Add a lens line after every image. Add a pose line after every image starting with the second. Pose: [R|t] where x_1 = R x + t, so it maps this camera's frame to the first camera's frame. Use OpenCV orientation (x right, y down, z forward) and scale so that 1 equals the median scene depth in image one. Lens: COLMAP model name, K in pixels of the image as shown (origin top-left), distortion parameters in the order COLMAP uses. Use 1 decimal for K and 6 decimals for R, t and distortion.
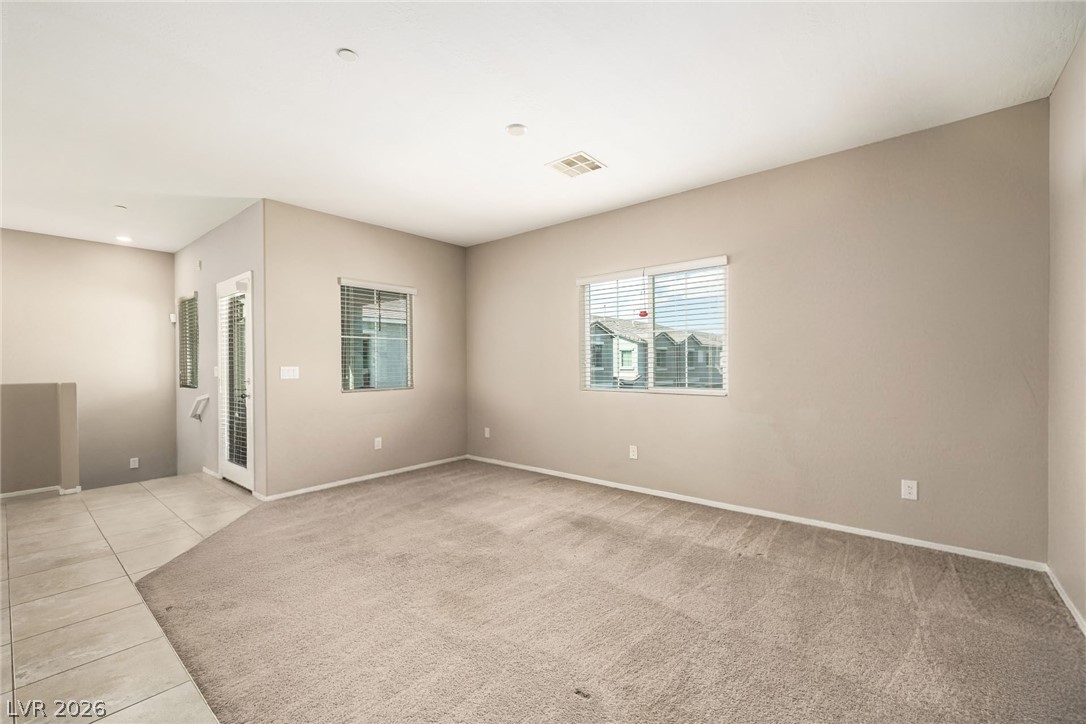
lens RADIAL K [[462.1, 0, 537.1], [0, 462.1, 360.7], [0, 0, 1]] dist [-0.003245, -0.000374]
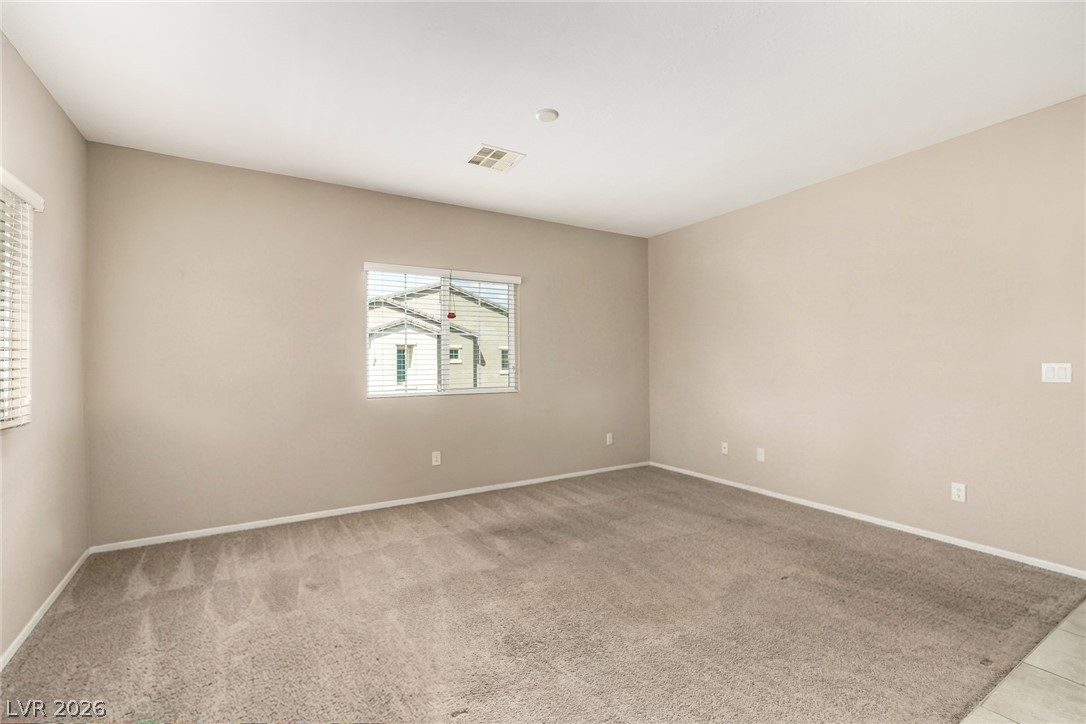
lens RADIAL K [[462.1, 0, 537.1], [0, 462.1, 360.7], [0, 0, 1]] dist [-0.003245, -0.000374]
pose [[0.326951, 0.009027, 0.944998, -0.764732], [-0.000209, 0.999955, -0.009480, 0.005184], [-0.945041, 0.002902, 0.326938, 0.595762]]
